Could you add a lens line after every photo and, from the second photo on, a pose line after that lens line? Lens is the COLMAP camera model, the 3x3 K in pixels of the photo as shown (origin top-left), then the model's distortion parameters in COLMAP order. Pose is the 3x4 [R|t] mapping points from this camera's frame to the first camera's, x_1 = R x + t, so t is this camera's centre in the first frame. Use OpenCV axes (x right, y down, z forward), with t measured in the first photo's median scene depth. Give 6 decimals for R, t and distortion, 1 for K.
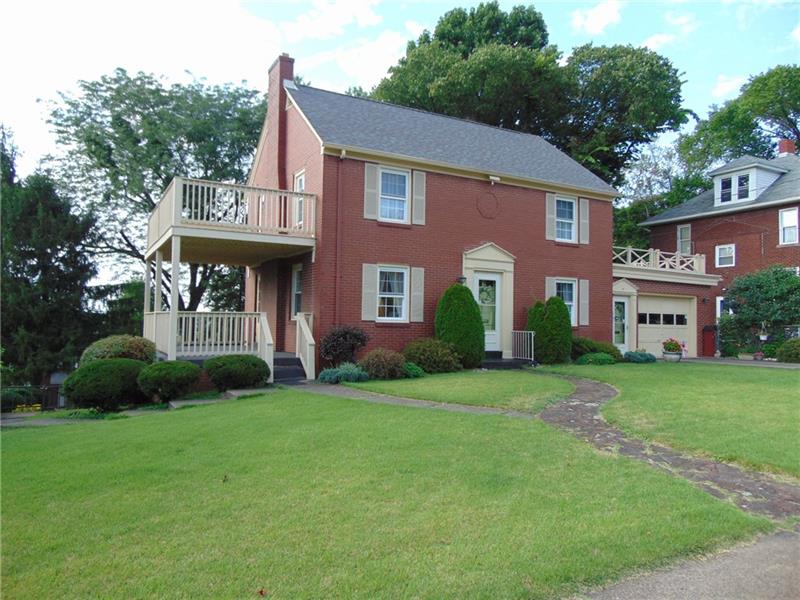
lens RADIAL K [[588.1, 0, 400.0], [0, 588.1, 299.3], [0, 0, 1]] dist [-0.036421, 0.057671]
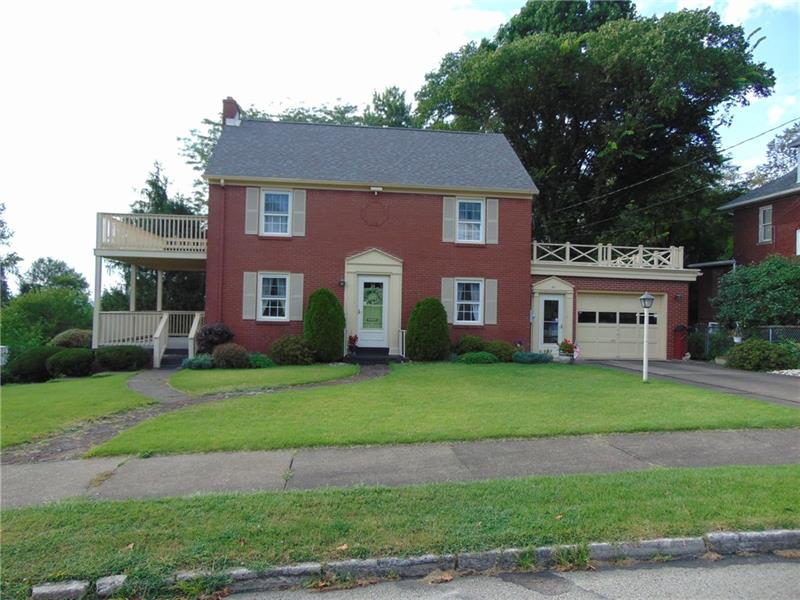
lens RADIAL K [[588.1, 0, 400.4], [0, 588.1, 300.9], [0, 0, 1]] dist [-0.036421, 0.057671]
pose [[0.930270, -0.003903, -0.366854, 0.589756], [0.010566, 0.999814, 0.016157, -0.015540], [0.366723, -0.018906, 0.930138, -0.000758]]
